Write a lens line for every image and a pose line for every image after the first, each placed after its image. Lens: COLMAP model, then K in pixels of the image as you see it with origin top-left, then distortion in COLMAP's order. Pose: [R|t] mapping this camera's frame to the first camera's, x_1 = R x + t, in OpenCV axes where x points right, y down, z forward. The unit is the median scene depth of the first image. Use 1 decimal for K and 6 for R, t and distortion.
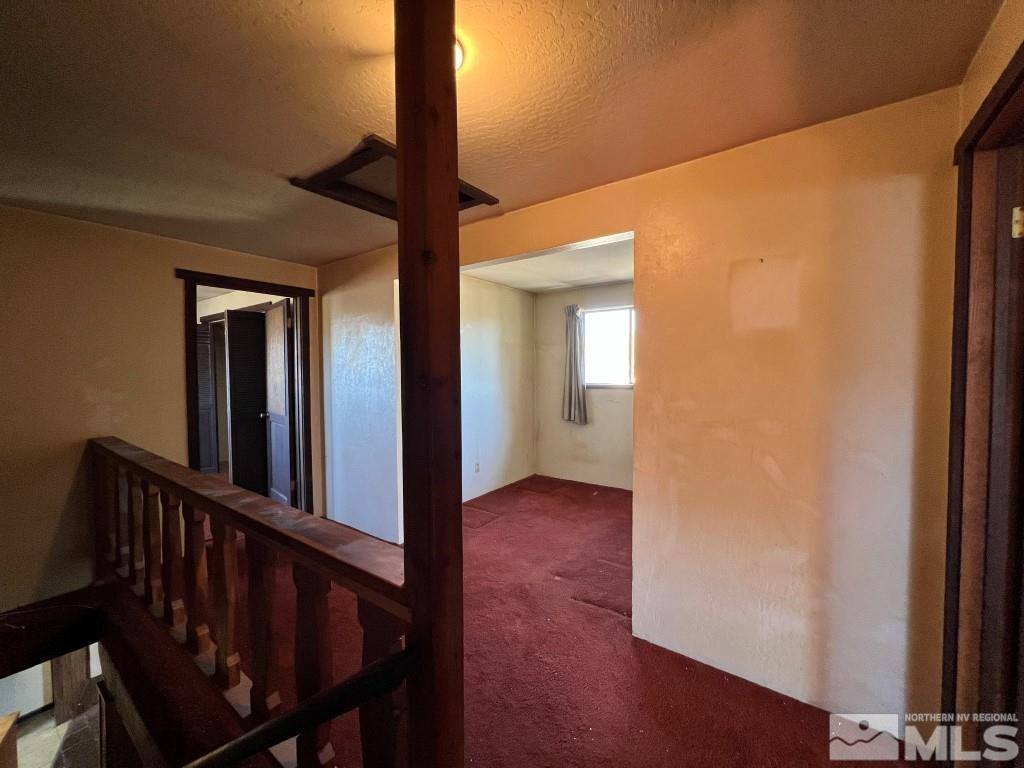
lens RADIAL K [[411.5, 0, 512.0], [0, 411.5, 382.4], [0, 0, 1]] dist [-0.001957, 0.000597]
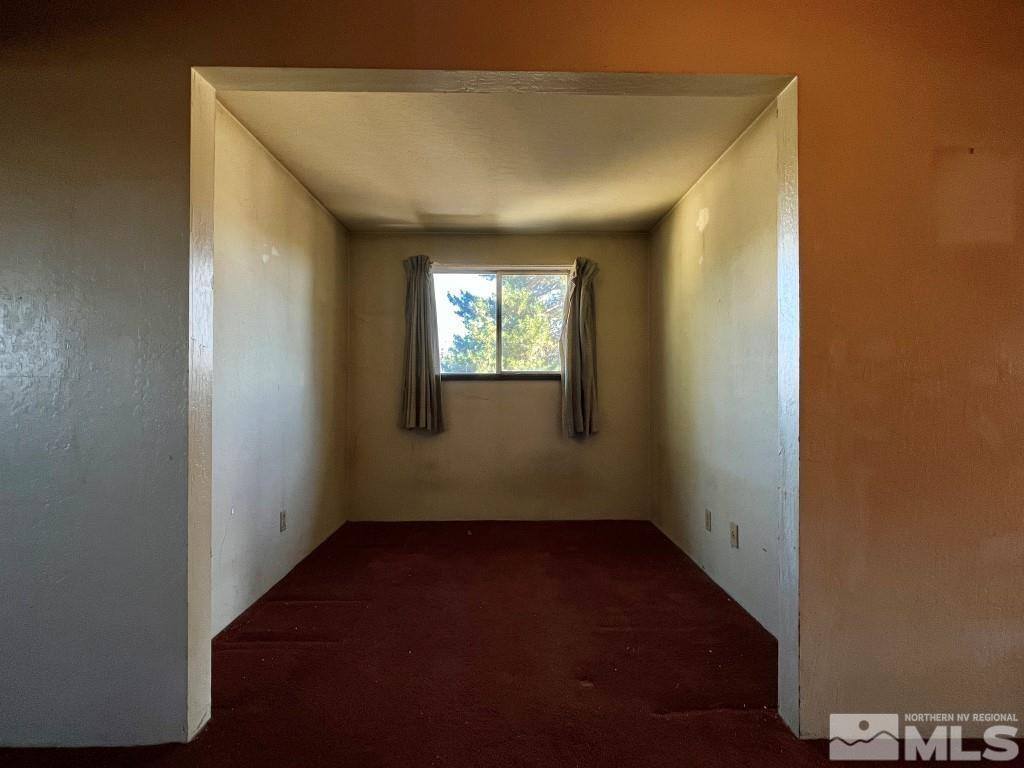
lens RADIAL K [[476.6, 0, 513.7], [0, 476.6, 385.4], [0, 0, 1]] dist [-0.000712, -0.000226]
pose [[0.789533, 0.013311, 0.613563, -0.207494], [0.012301, 0.999221, -0.037507, 0.054656], [-0.613584, 0.037161, 0.788754, 0.304718]]
